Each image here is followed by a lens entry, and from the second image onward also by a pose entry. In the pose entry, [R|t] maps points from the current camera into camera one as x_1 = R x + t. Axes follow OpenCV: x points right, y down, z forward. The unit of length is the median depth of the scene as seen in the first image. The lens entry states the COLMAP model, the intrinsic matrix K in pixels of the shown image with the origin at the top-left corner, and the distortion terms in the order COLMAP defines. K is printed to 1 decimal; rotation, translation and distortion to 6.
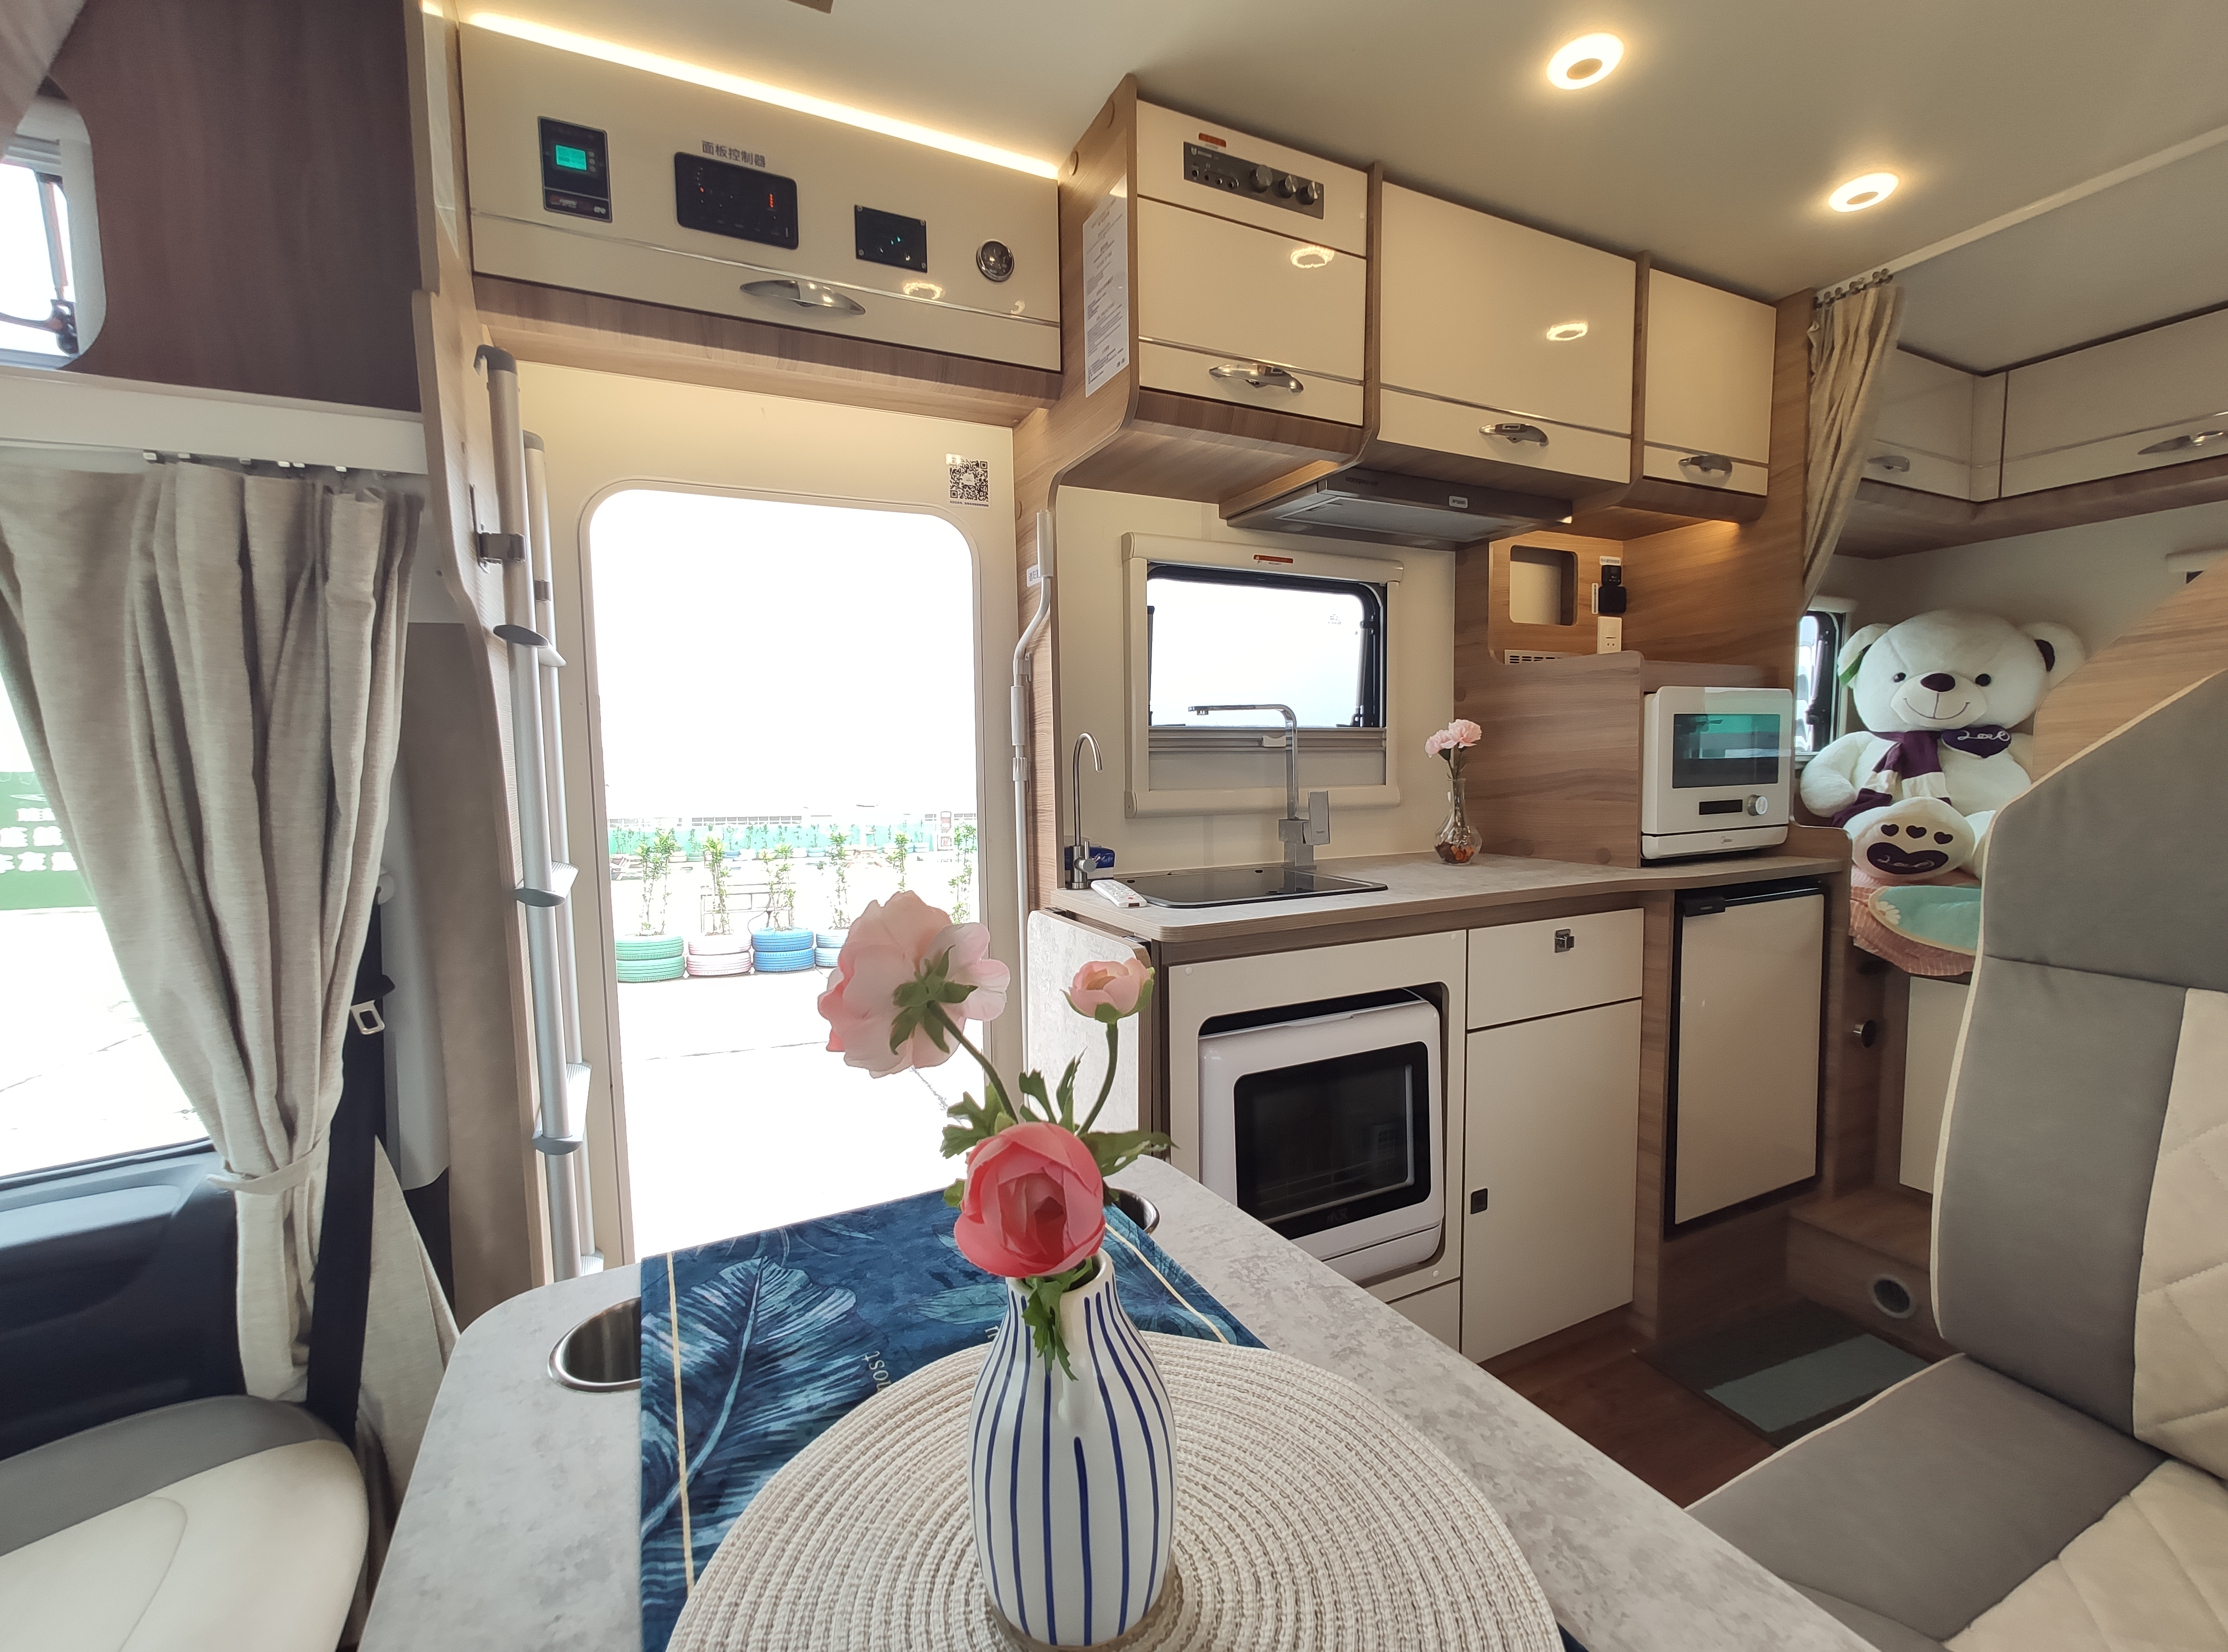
lens RADIAL K [[965.1, 0, 1114.6], [0, 965.1, 841.2], [0, 0, 1]] dist [-0.002334, 0.001494]
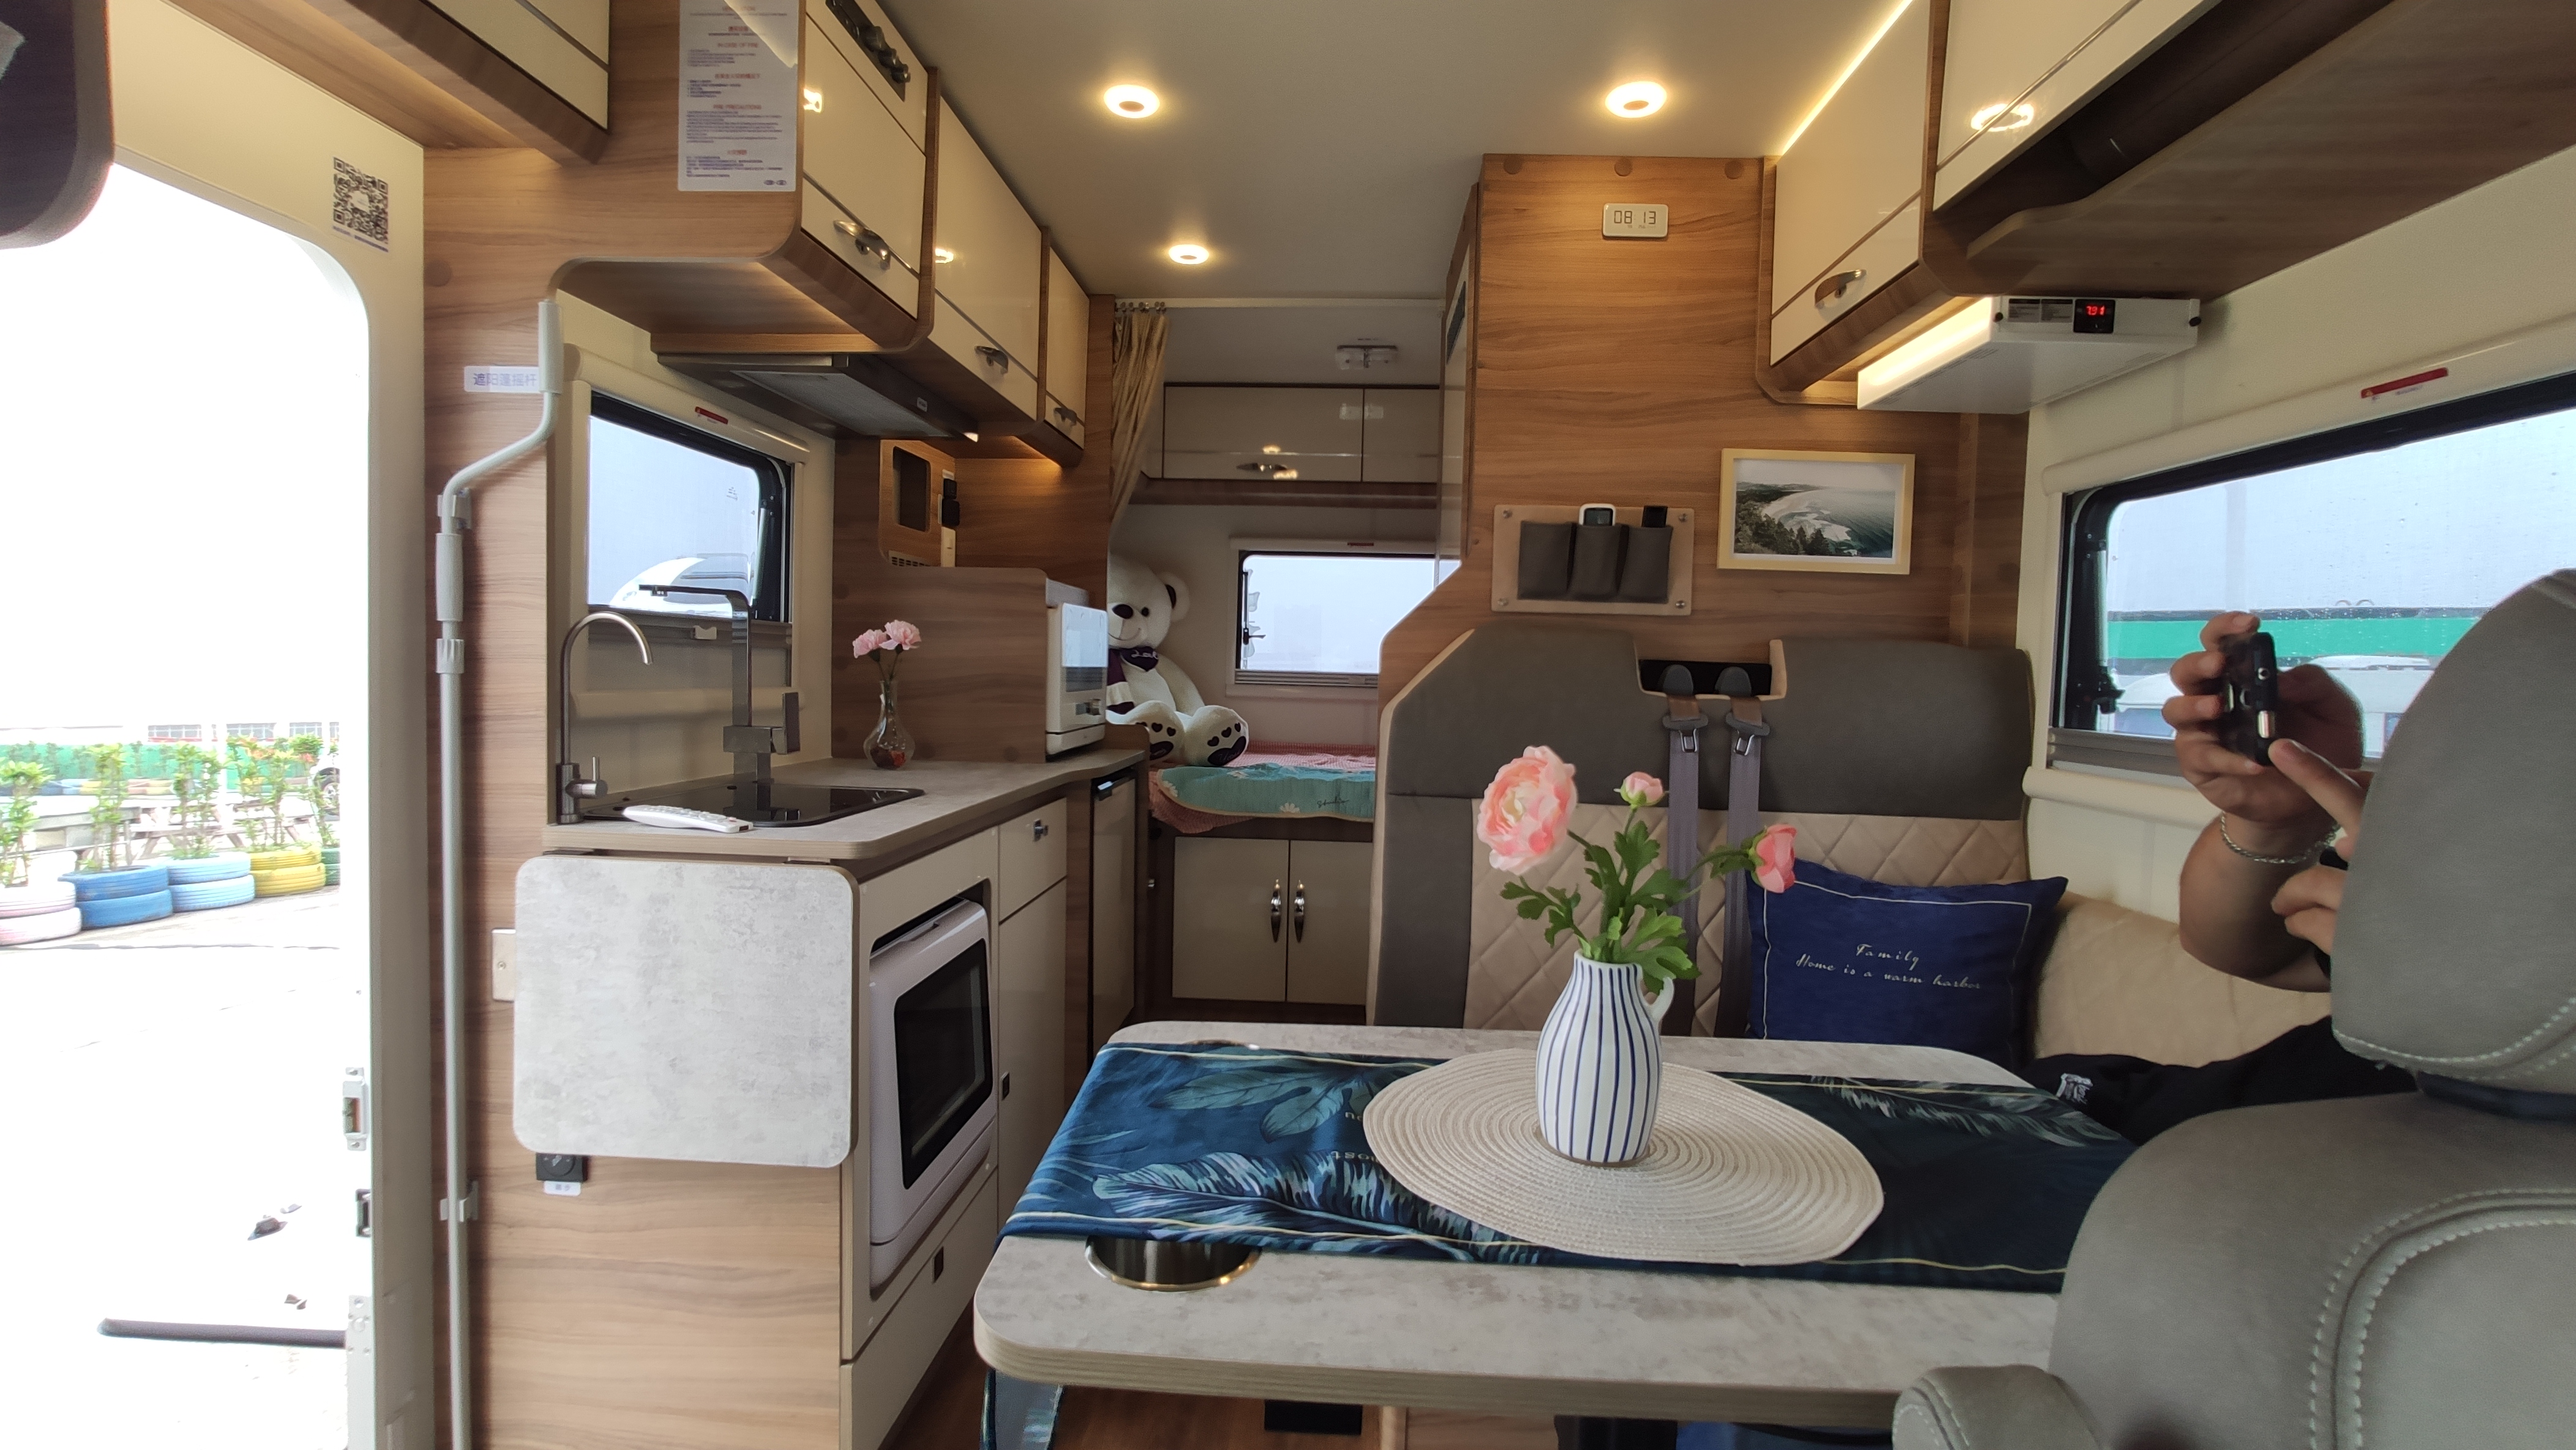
lens RADIAL K [[1135.5, 0, 1292.7], [0, 1135.5, 715.2], [0, 0, 1]] dist [-0.000840, 0.000836]
pose [[0.487314, -0.012288, 0.873140, -0.464462], [0.045036, 0.998924, -0.011077, -0.000263], [-0.872065, 0.044721, 0.487343, 0.102505]]
